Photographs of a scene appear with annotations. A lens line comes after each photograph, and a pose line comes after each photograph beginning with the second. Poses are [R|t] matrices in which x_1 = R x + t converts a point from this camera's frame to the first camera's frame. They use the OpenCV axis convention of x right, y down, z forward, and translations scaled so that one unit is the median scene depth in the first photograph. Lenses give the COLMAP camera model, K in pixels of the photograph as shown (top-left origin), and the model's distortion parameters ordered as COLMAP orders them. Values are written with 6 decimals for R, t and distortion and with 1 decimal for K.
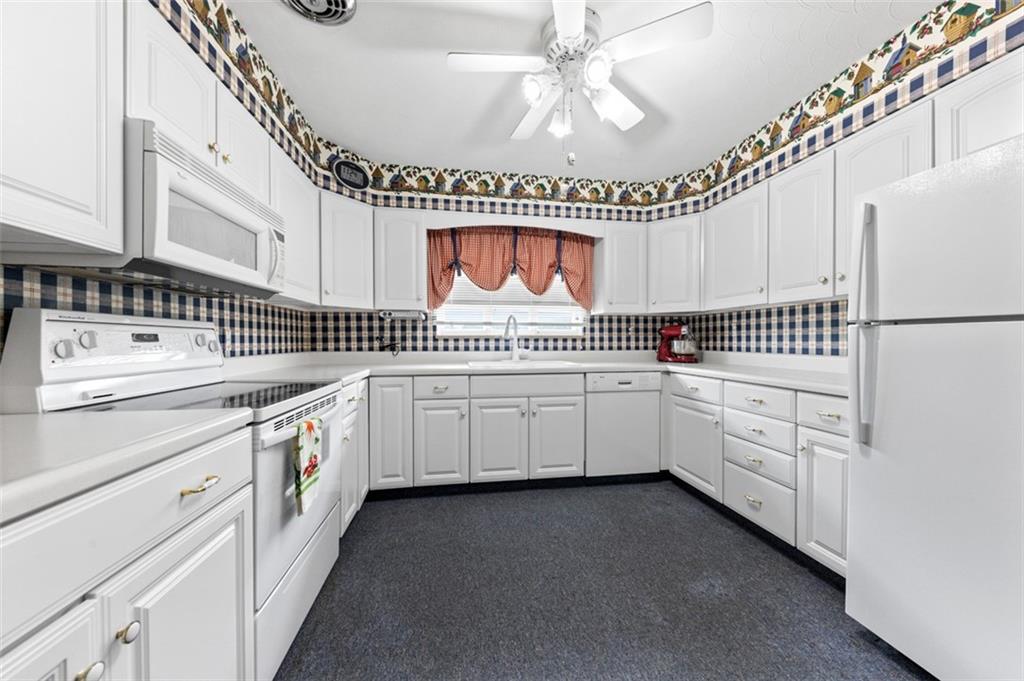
lens RADIAL K [[355.6, 0, 513.4], [0, 355.6, 339.6], [0, 0, 1]] dist [0.009652, -0.000029]
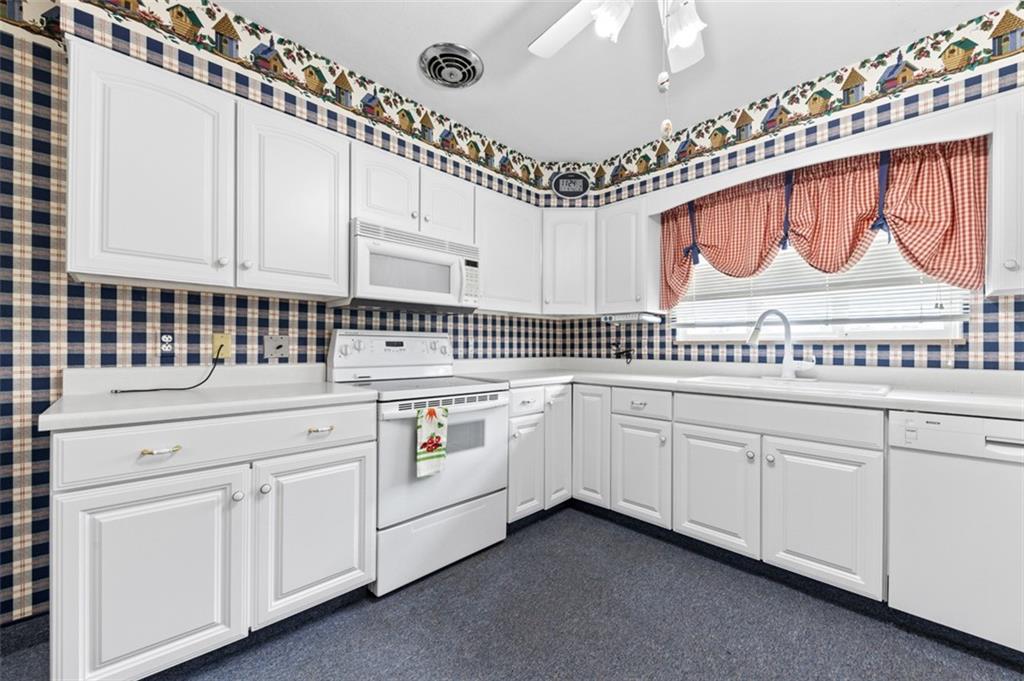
lens RADIAL K [[399.8, 0, 510.9], [0, 399.8, 343.6], [0, 0, 1]] dist [-0.000514, -0.000631]
pose [[0.569748, -0.002441, -0.821816, 0.369681], [-0.004175, 0.999974, -0.005865, 0.001256], [0.821809, 0.006773, 0.569723, 0.198242]]
